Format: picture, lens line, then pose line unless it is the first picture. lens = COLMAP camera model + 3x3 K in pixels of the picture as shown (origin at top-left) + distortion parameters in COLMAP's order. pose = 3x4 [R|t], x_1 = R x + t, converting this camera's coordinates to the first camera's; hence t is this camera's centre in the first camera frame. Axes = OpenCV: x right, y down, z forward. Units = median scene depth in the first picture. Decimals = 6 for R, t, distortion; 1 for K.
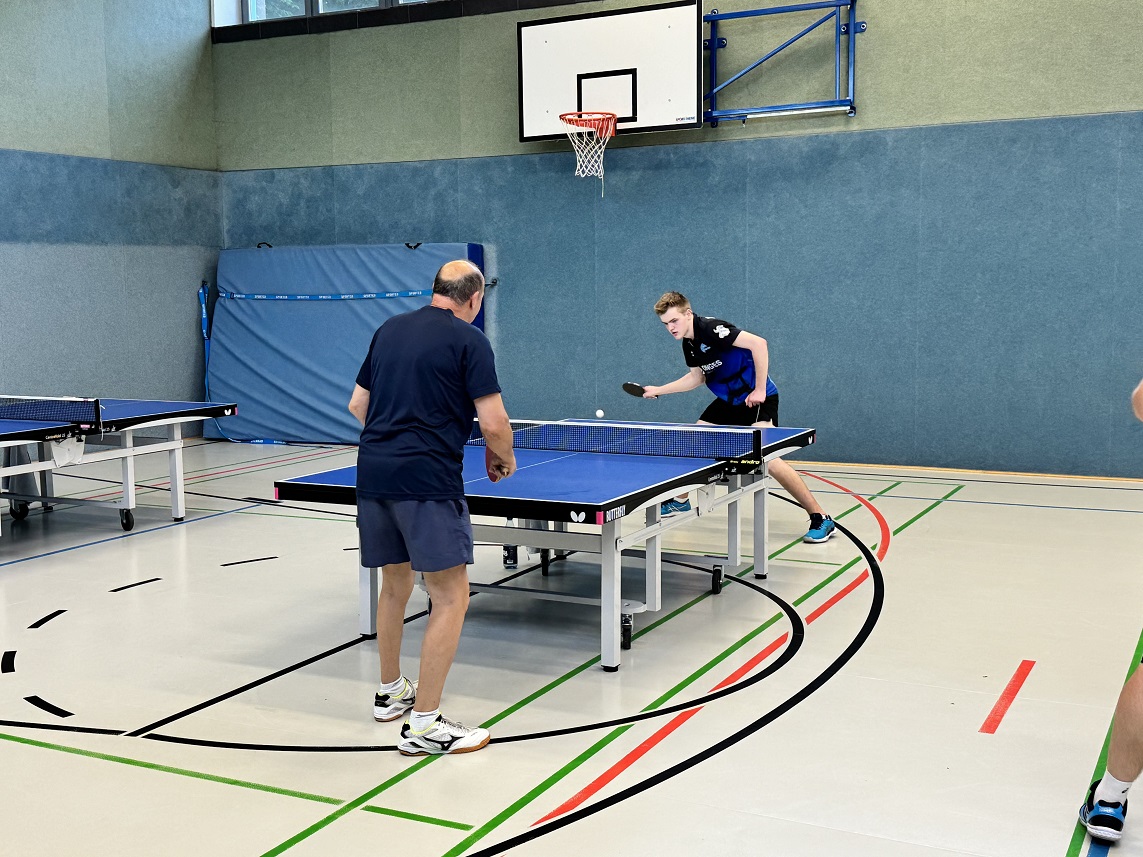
lens RADIAL K [[1346.8, 0, 566.2], [0, 1346.8, 422.4], [0, 0, 1]] dist [0.219831, -0.506070]
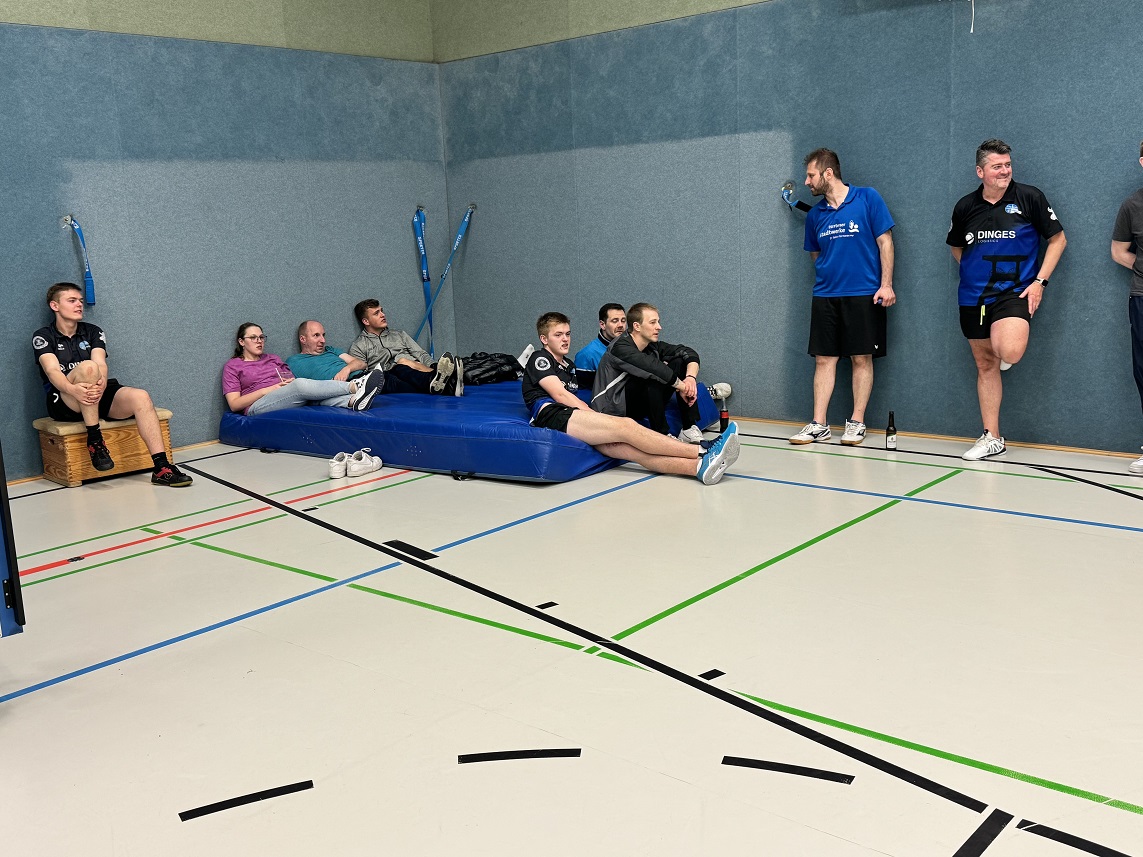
lens RADIAL K [[1125.6, 0, 569.1], [0, 1125.6, 430.0], [0, 0, 1]] dist [0.180645, -0.383544]
pose [[0.970709, 0.010000, -0.240051, -0.020643], [0.011521, 0.996047, 0.088080, -0.032490], [0.239983, -0.088266, 0.966756, 0.391984]]
